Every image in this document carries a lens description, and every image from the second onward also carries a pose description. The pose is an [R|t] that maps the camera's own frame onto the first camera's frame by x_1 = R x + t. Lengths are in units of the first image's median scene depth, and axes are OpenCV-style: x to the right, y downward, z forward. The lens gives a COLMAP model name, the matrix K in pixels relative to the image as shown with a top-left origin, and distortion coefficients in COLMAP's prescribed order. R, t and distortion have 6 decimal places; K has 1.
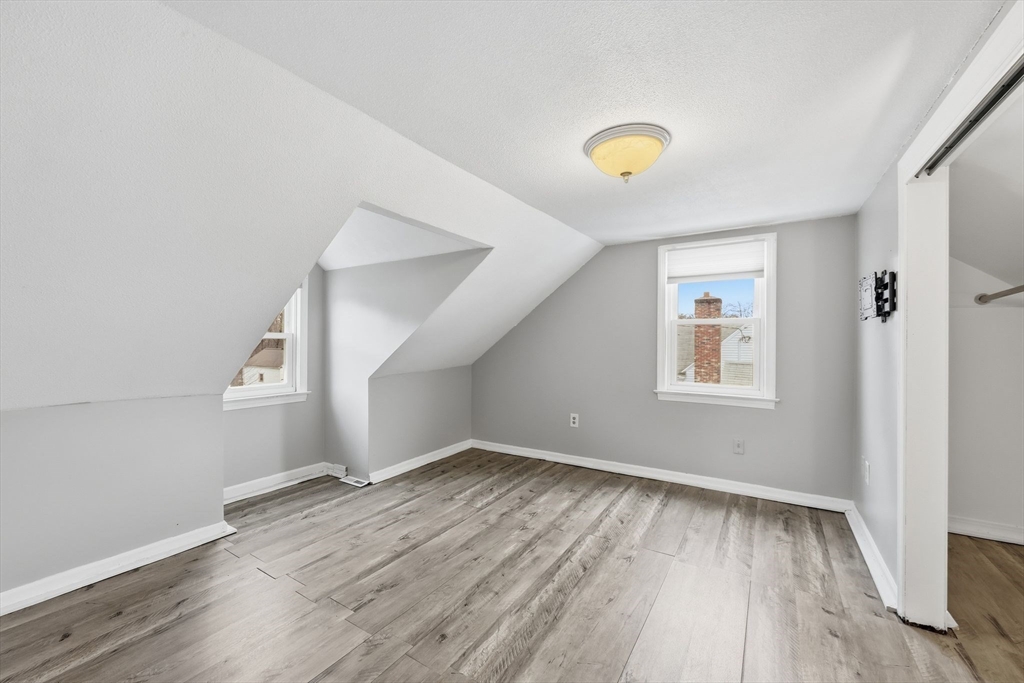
lens RADIAL K [[424.6, 0, 512.0], [0, 424.6, 341.5], [0, 0, 1]] dist [-0.000508, -0.000105]
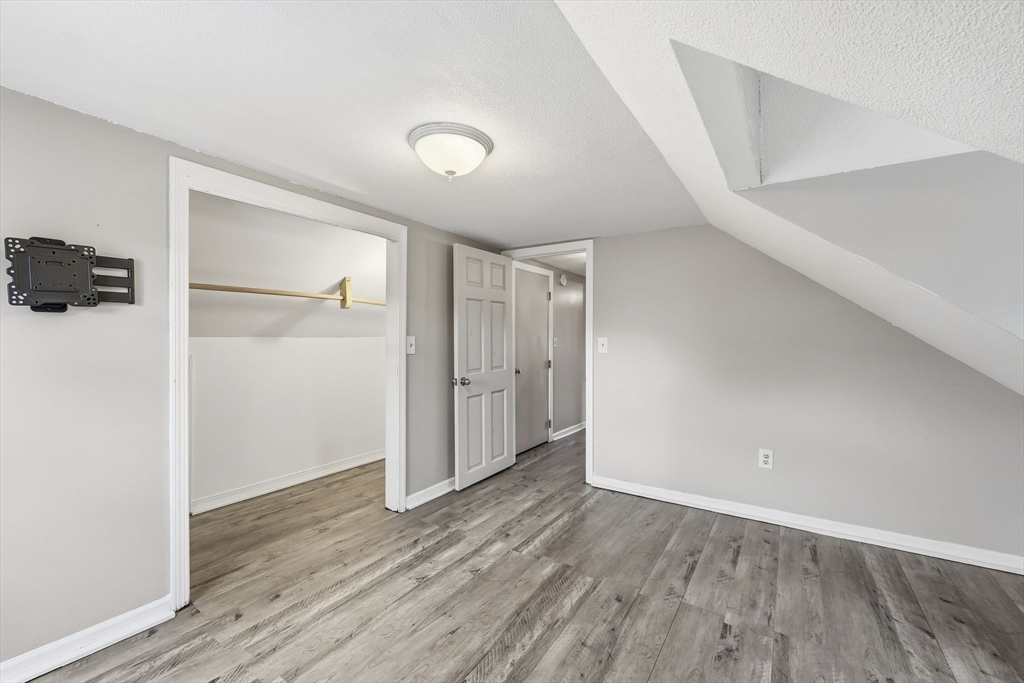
lens RADIAL K [[424.6, 0, 512.0], [0, 424.6, 341.5], [0, 0, 1]] dist [-0.000508, -0.000105]
pose [[-0.999674, -0.007237, 0.024480, 0.082148], [-0.007043, 0.999943, 0.008003, -0.008575], [-0.024537, 0.007828, -0.999668, 1.706991]]
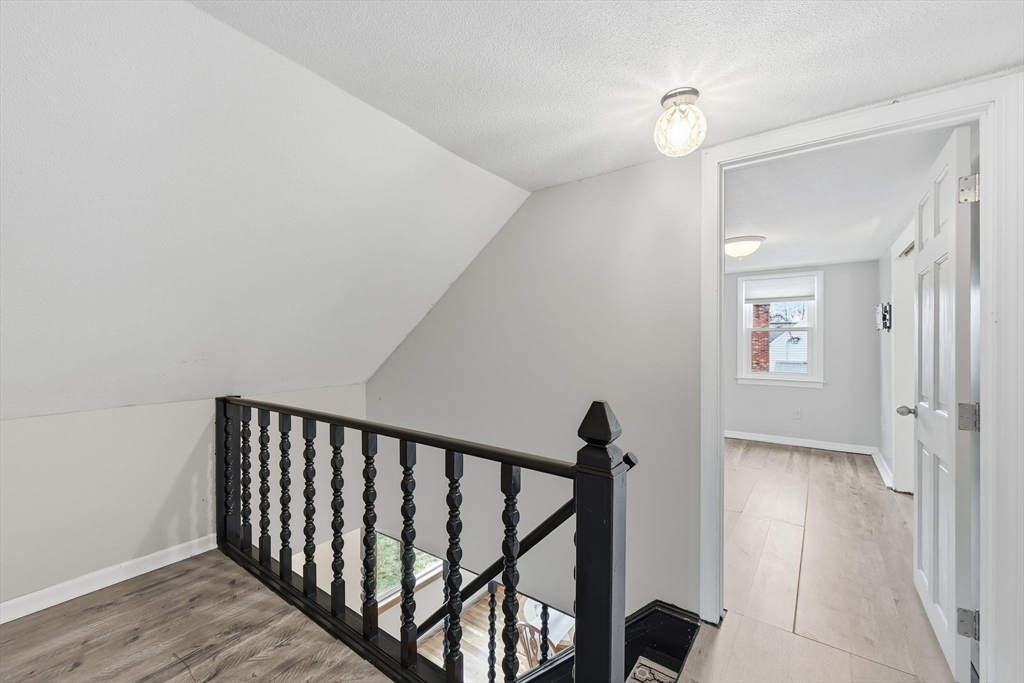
lens RADIAL K [[424.6, 0, 512.0], [0, 424.6, 341.5], [0, 0, 1]] dist [-0.000508, -0.000105]
pose [[0.996760, -0.004453, -0.080310, -0.521069], [0.004082, 0.999980, -0.004788, -0.003883], [0.080330, 0.004444, 0.996758, -0.856946]]
